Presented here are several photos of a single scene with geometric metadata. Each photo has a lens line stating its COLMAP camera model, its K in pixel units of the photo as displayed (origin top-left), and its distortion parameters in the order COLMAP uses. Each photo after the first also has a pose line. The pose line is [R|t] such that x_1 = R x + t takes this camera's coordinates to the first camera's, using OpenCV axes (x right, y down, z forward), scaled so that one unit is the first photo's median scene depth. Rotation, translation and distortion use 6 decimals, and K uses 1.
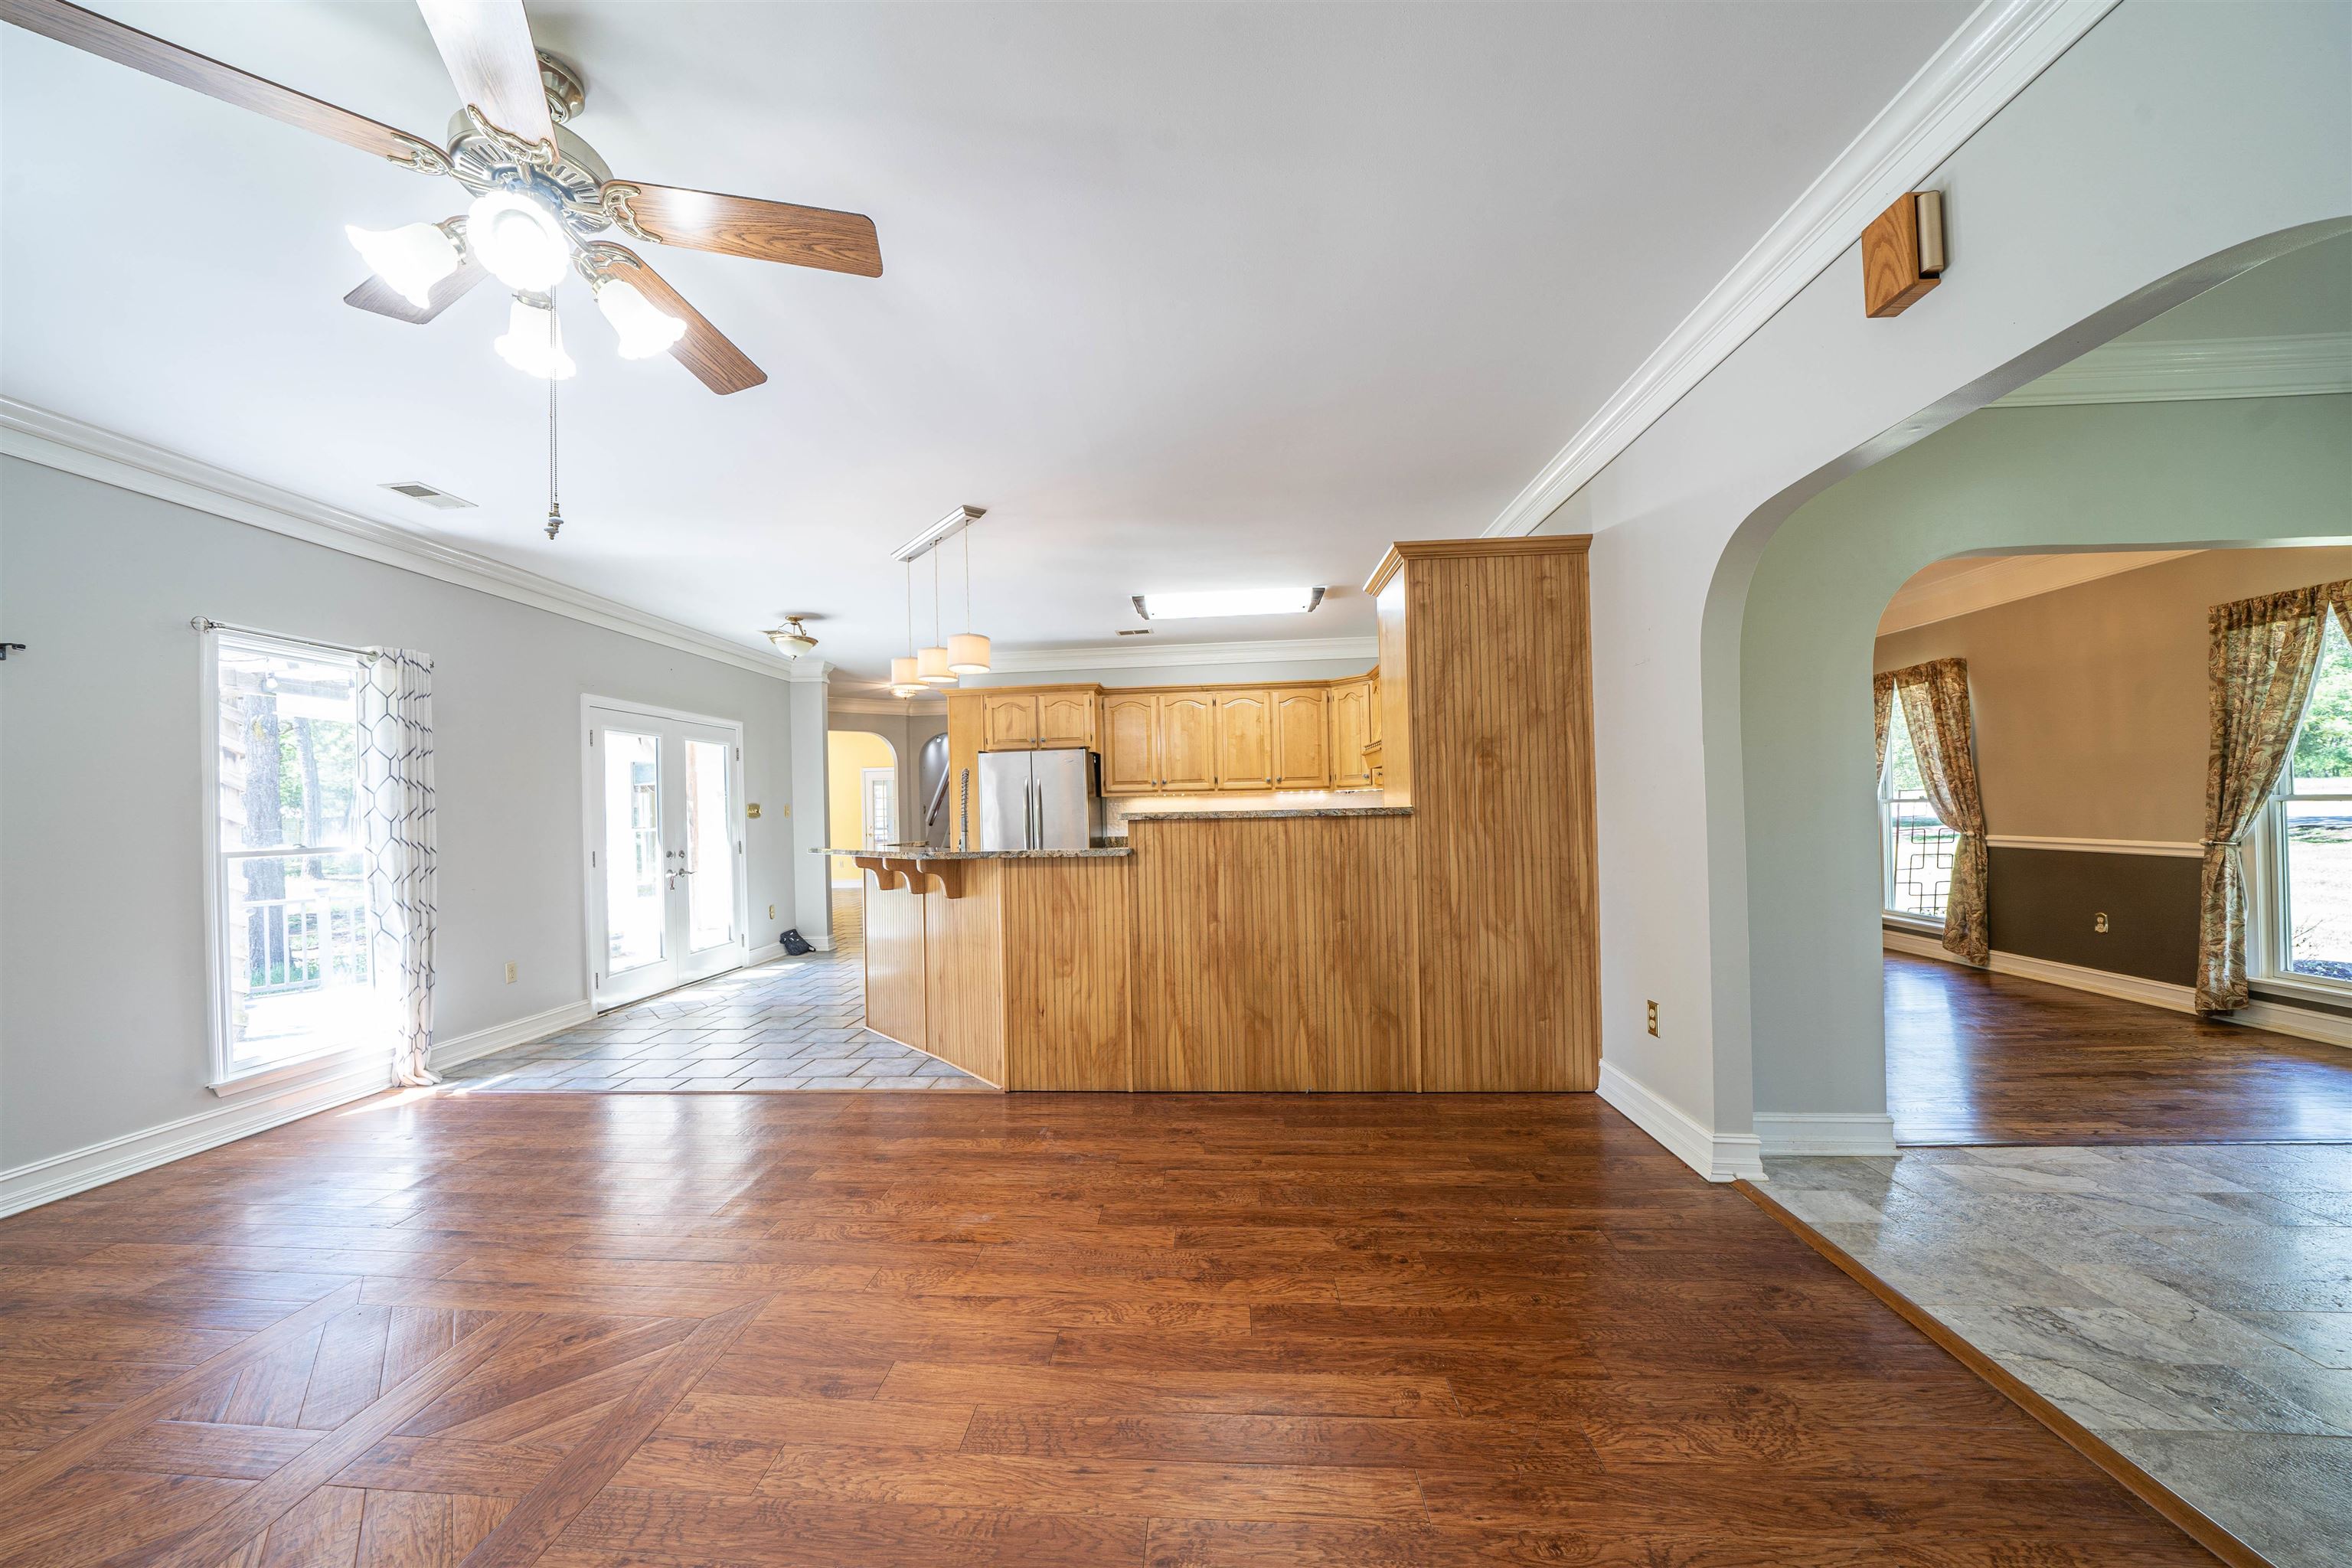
lens RADIAL K [[819.4, 0, 1168.0], [0, 819.4, 787.5], [0, 0, 1]] dist [-0.024867, 0.001839]
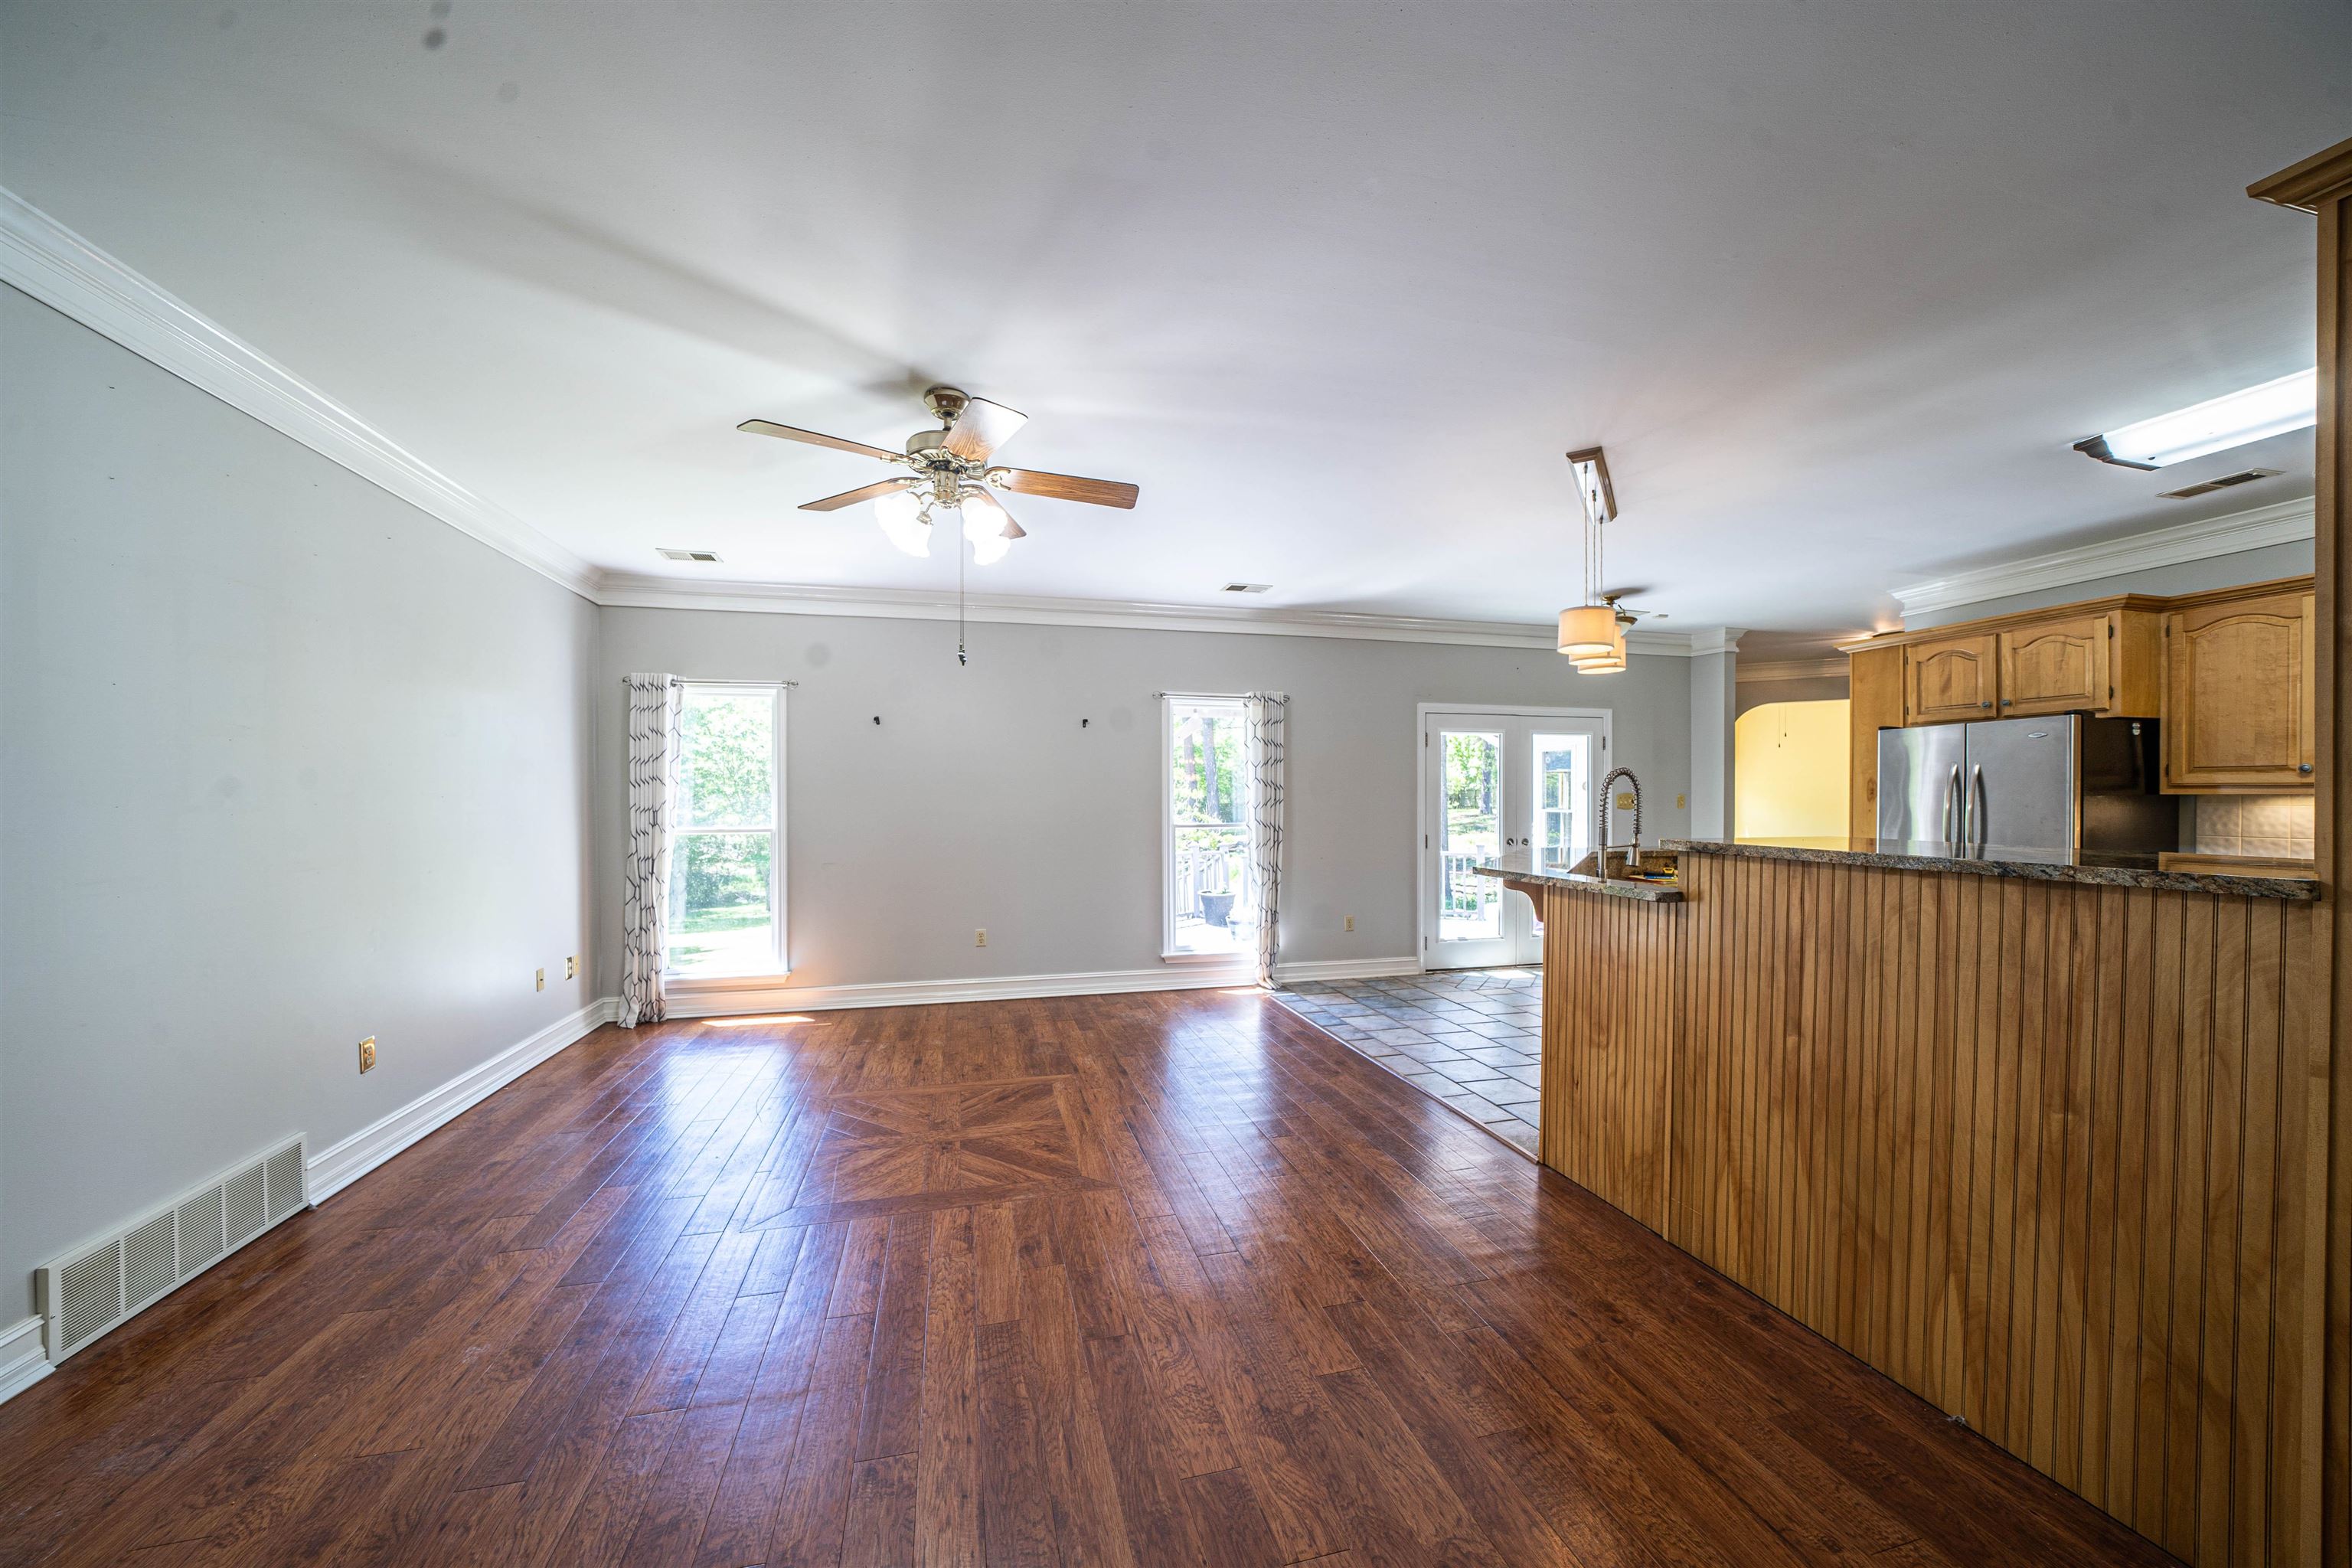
lens RADIAL K [[819.4, 0, 1161.8], [0, 819.4, 791.0], [0, 0, 1]] dist [-0.024867, 0.001839]
pose [[0.310749, 0.018222, -0.950317, 0.463129], [0.017672, 0.999533, 0.024945, -0.034390], [0.950328, -0.024546, 0.310282, 0.385181]]
